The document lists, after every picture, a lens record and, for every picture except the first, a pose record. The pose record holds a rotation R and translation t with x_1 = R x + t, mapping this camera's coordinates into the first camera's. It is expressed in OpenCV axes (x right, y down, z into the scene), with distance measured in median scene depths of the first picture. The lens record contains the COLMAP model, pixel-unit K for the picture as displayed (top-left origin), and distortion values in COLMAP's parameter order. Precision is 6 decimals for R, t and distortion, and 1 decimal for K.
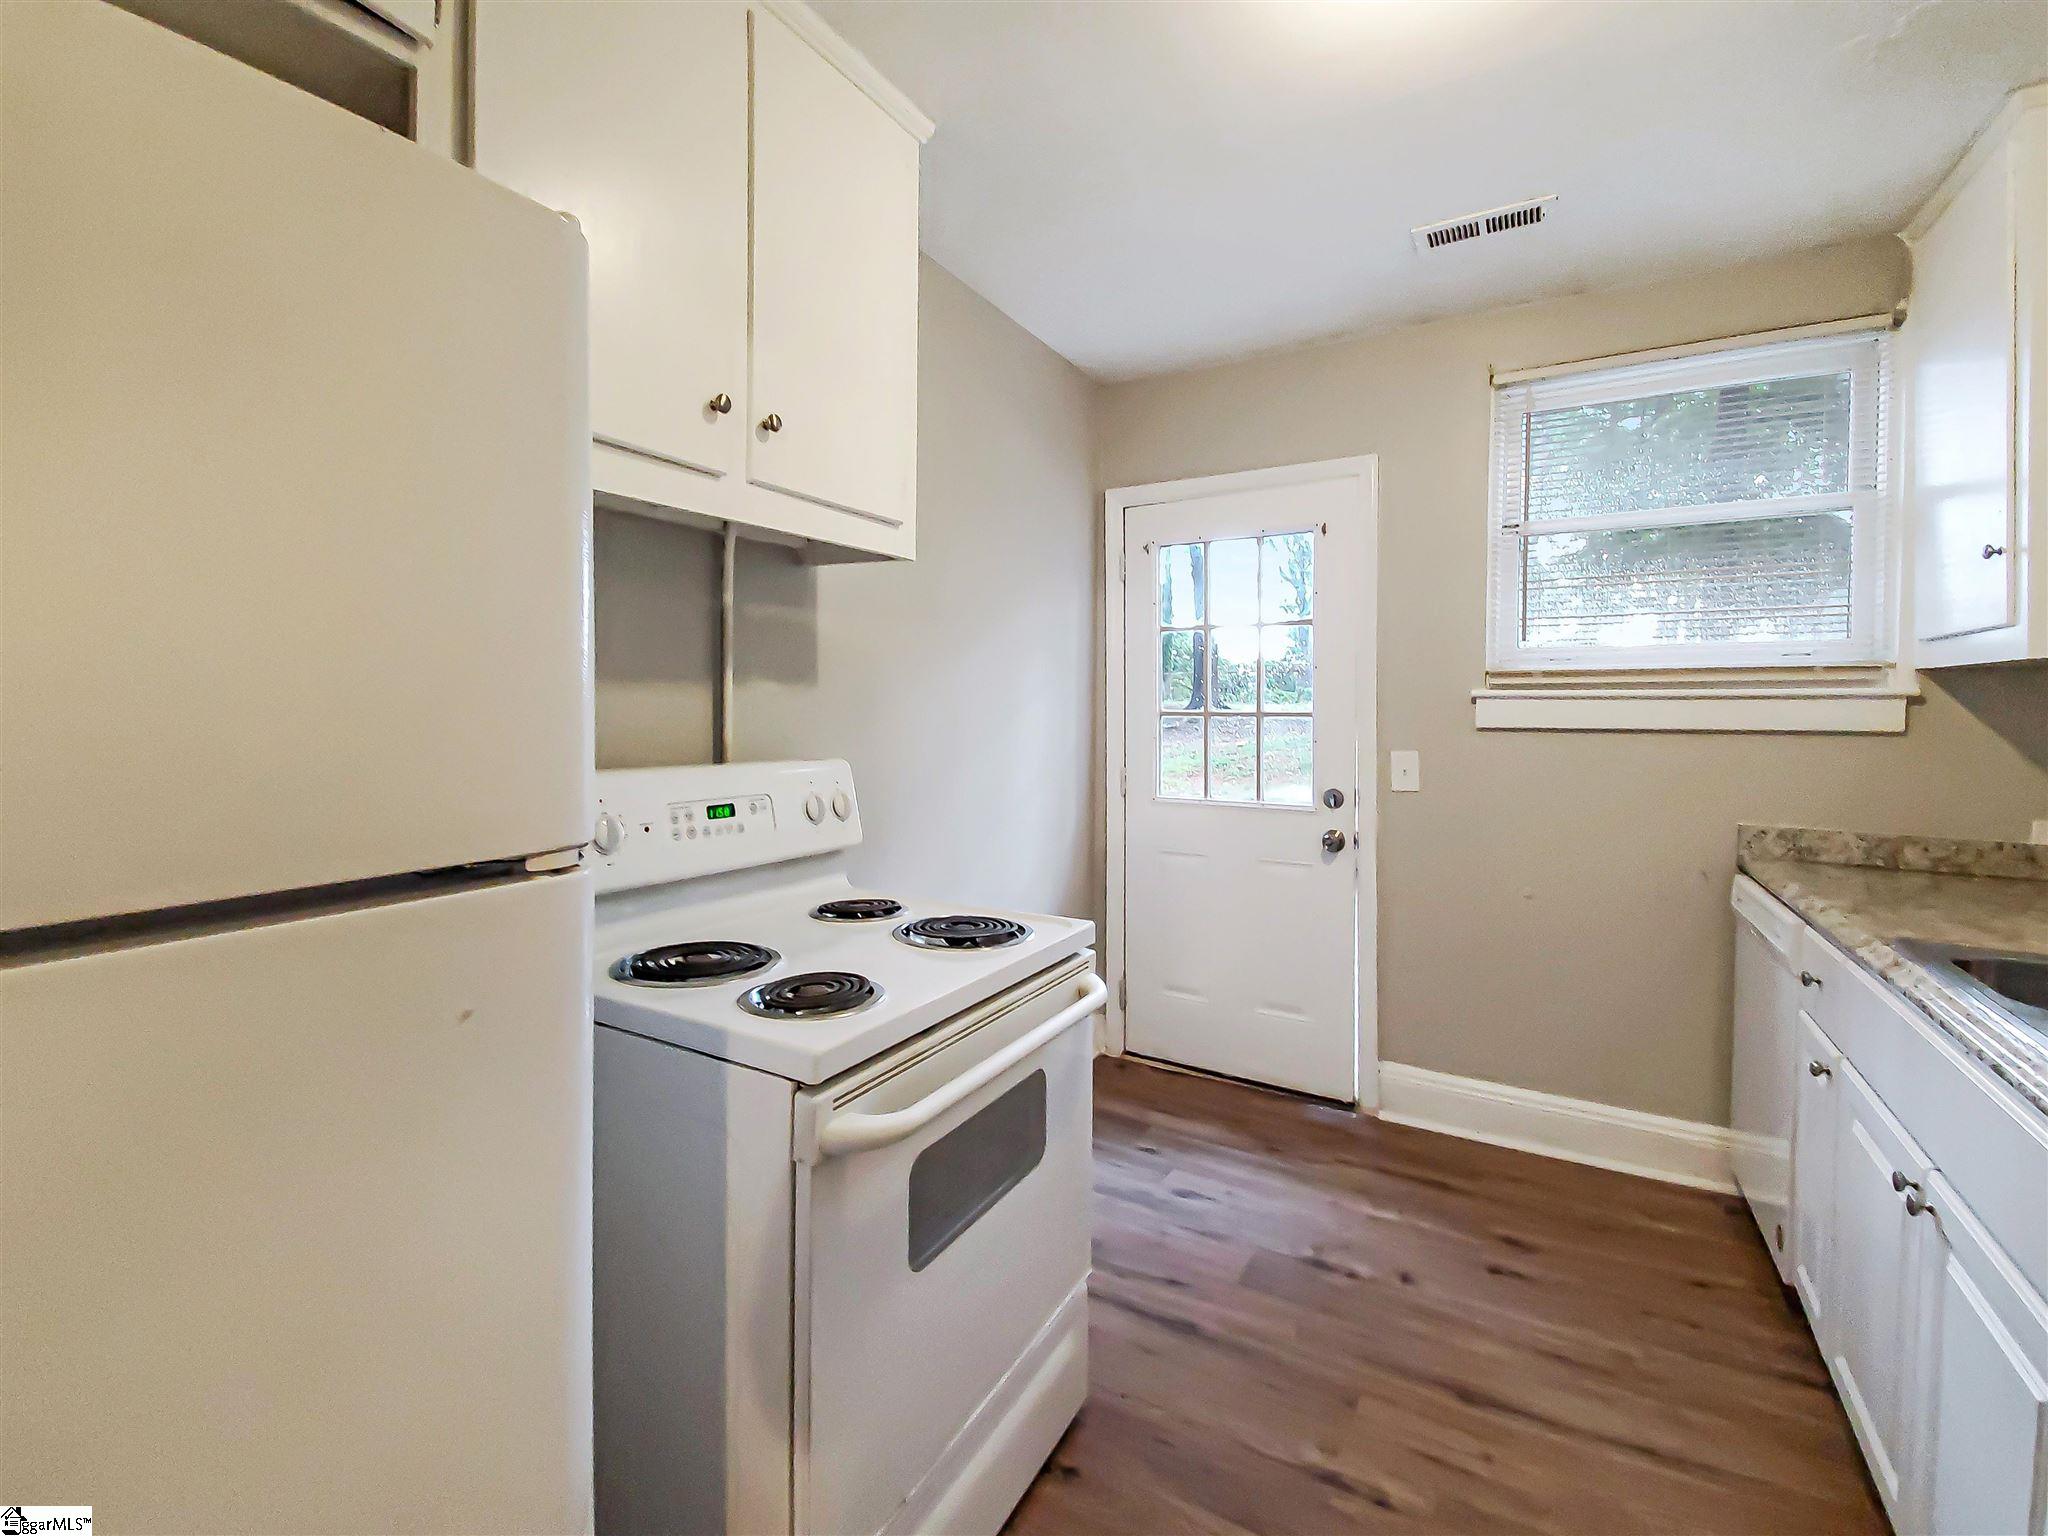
lens RADIAL K [[853.6, 0, 1014.5], [0, 853.6, 726.0], [0, 0, 1]] dist [0.002298, 0.000233]
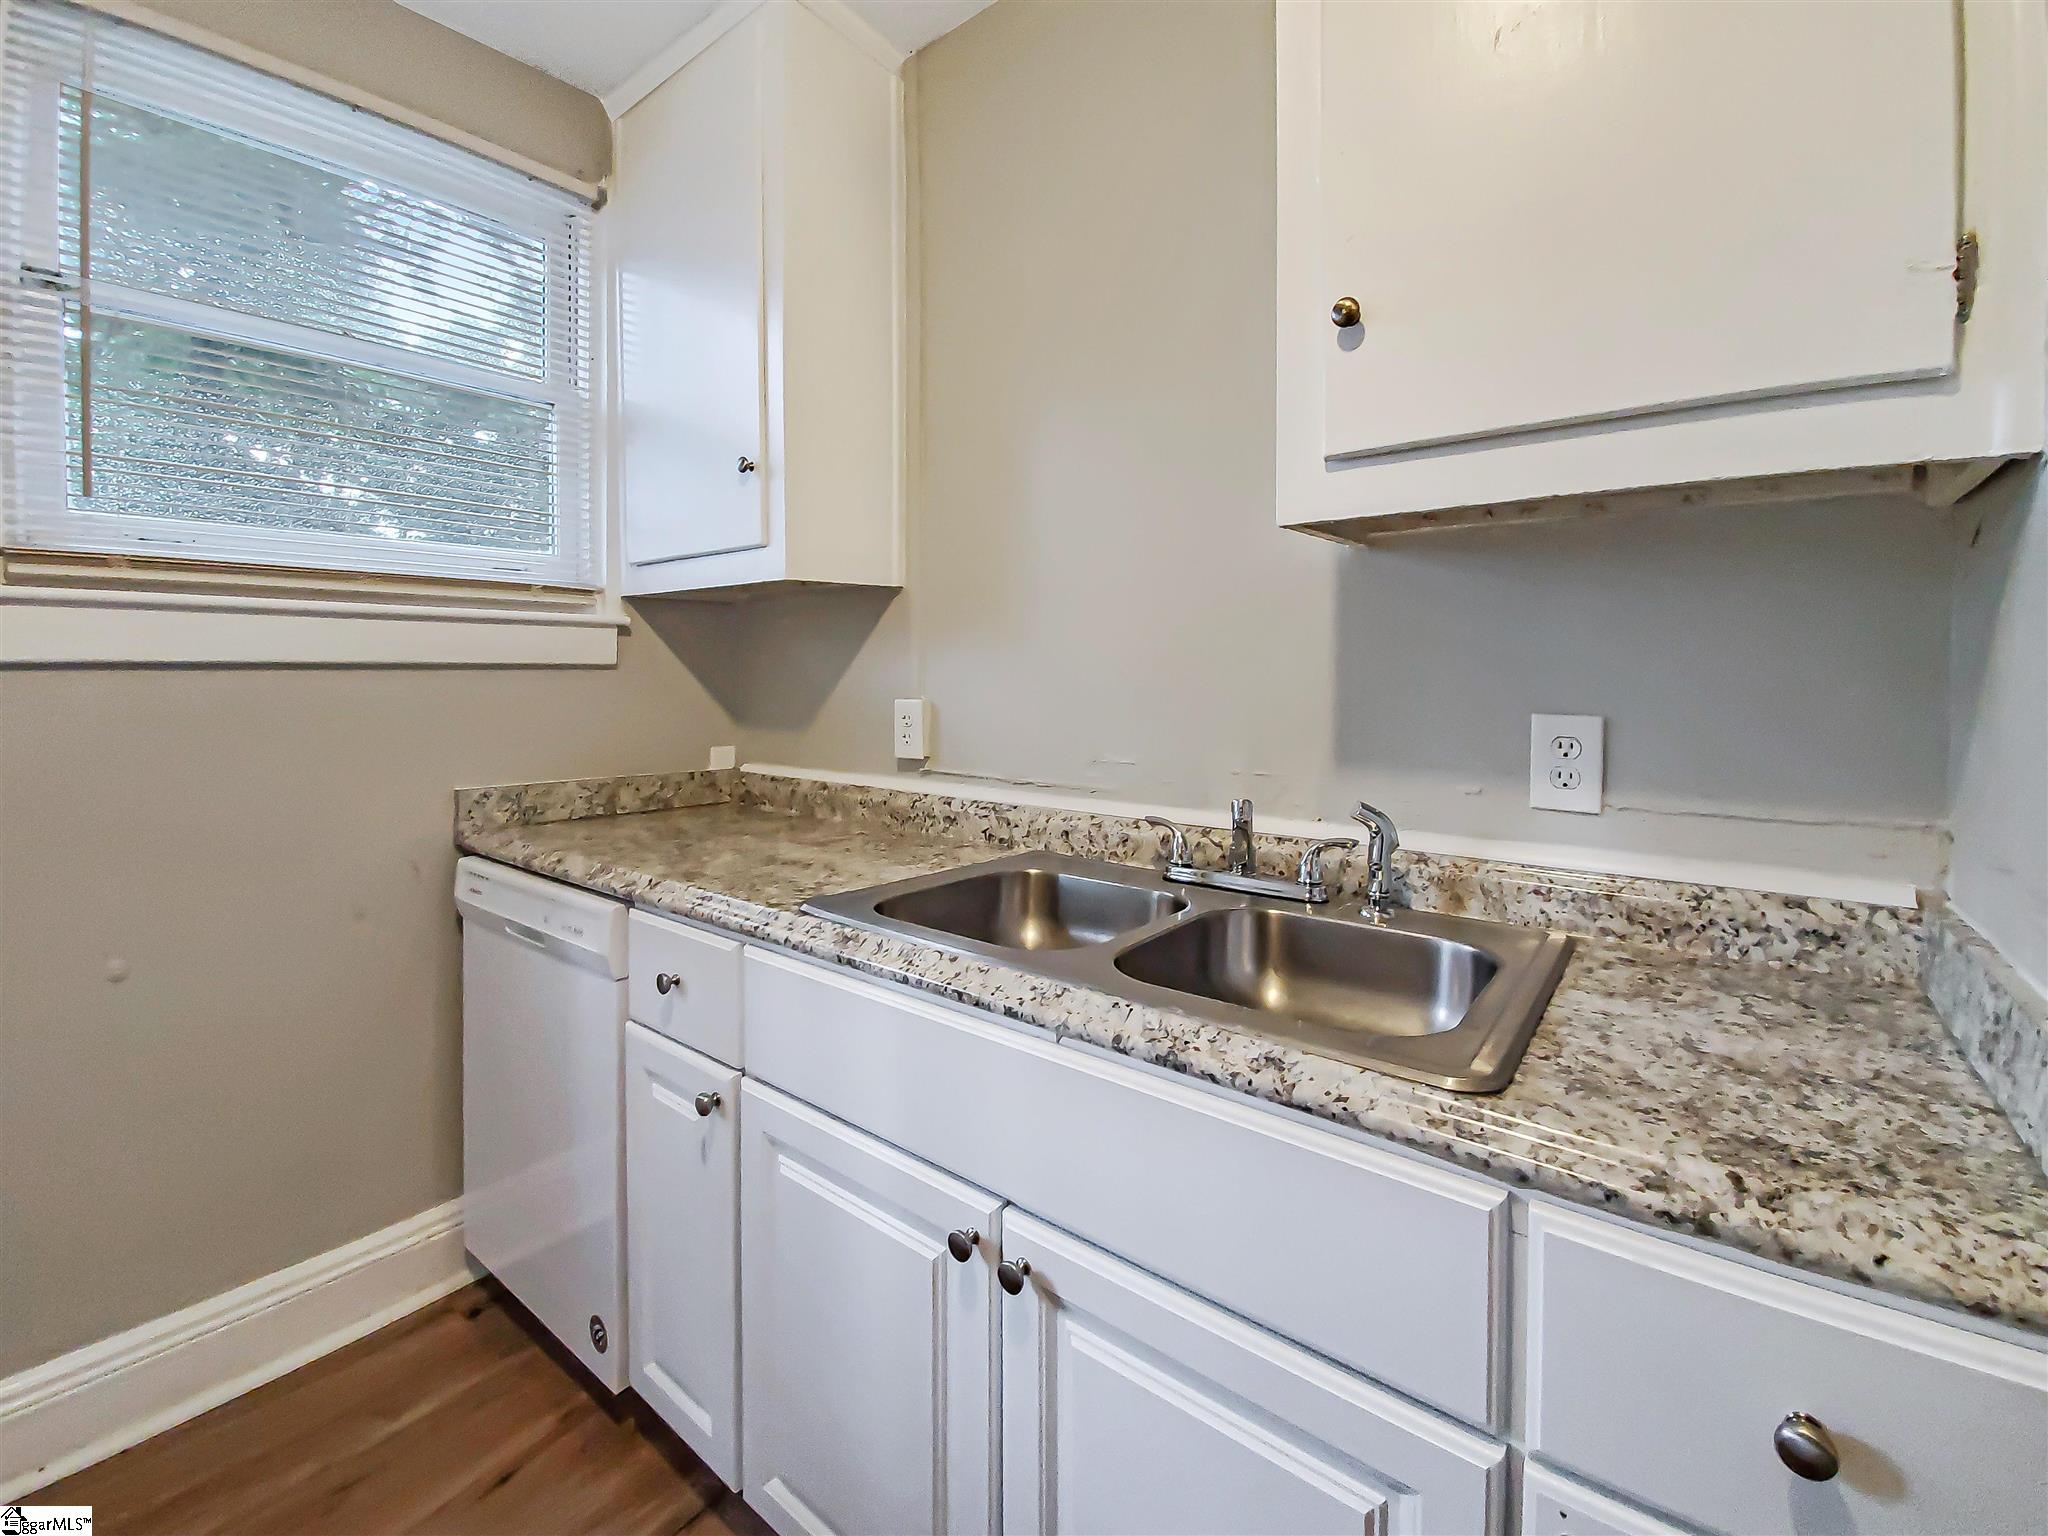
lens RADIAL K [[878.4, 0, 1023.5], [0, 878.4, 696.0], [0, 0, 1]] dist [0.004416, 0.000188]
pose [[0.130301, -0.029359, 0.991040, 0.167862], [0.017881, 0.999468, 0.027258, 0.023493], [-0.991313, 0.014170, 0.130756, 0.452518]]
